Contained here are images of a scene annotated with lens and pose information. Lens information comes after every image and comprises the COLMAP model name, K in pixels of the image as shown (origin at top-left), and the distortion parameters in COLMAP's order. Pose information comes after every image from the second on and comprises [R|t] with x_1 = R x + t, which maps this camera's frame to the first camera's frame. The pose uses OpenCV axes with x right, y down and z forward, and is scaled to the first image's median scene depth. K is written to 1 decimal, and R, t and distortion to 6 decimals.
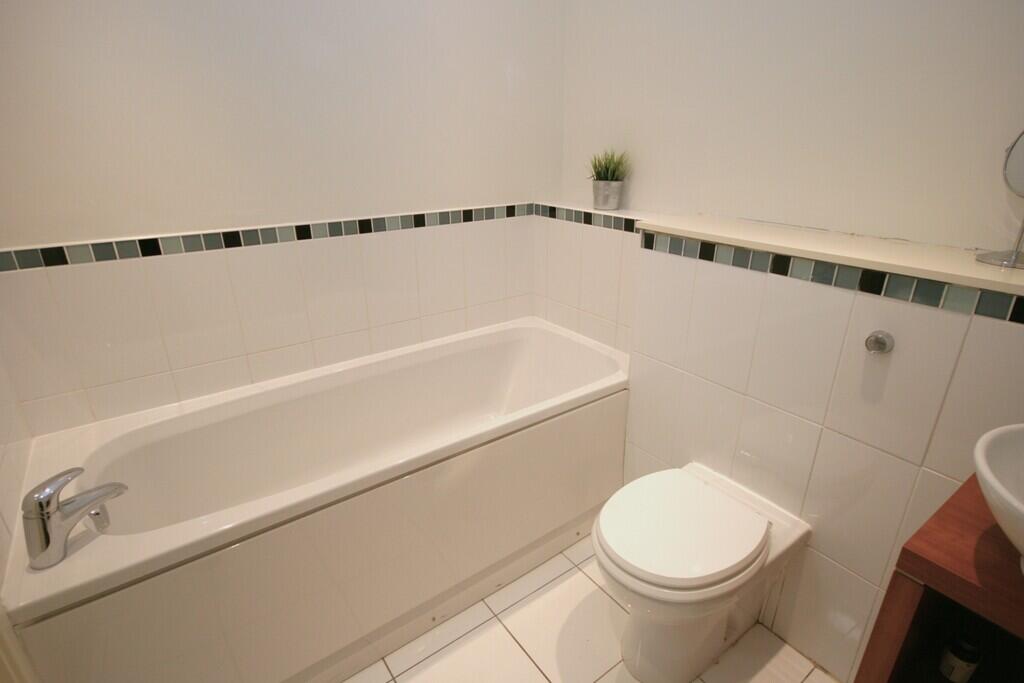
lens RADIAL K [[514.3, 0, 512.0], [0, 514.3, 341.5], [0, 0, 1]] dist [0.001469, 0.001137]
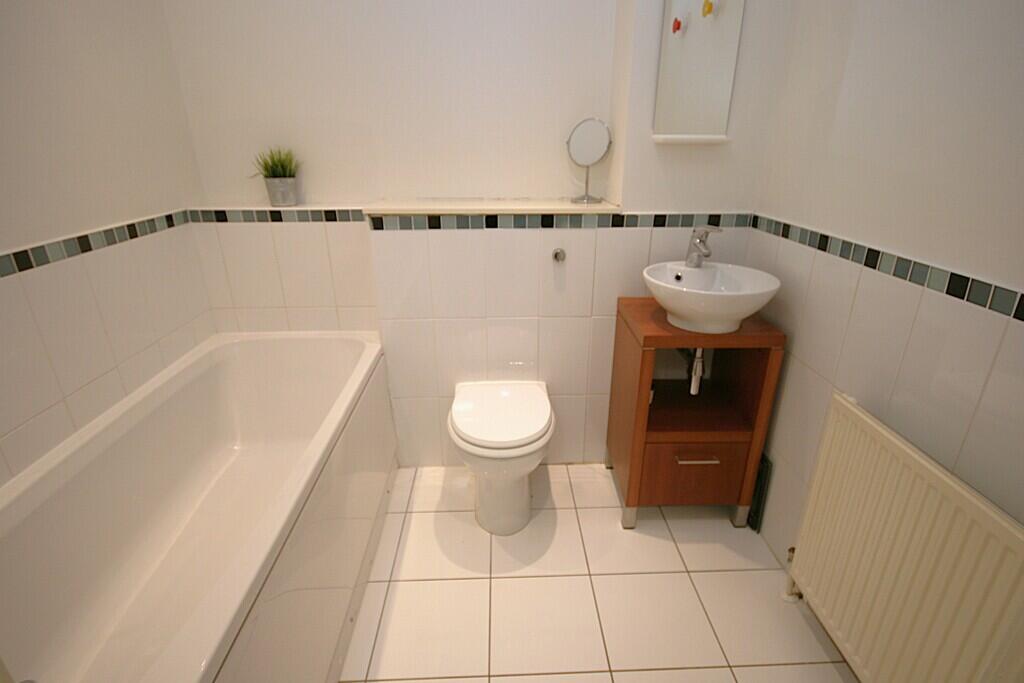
lens RADIAL K [[514.3, 0, 512.0], [0, 514.3, 341.5], [0, 0, 1]] dist [0.001469, 0.001137]
pose [[0.575122, -0.305491, 0.758887, -0.535653], [0.302967, 0.941235, 0.149292, -0.021335], [-0.759898, 0.144057, 0.633879, 0.049020]]
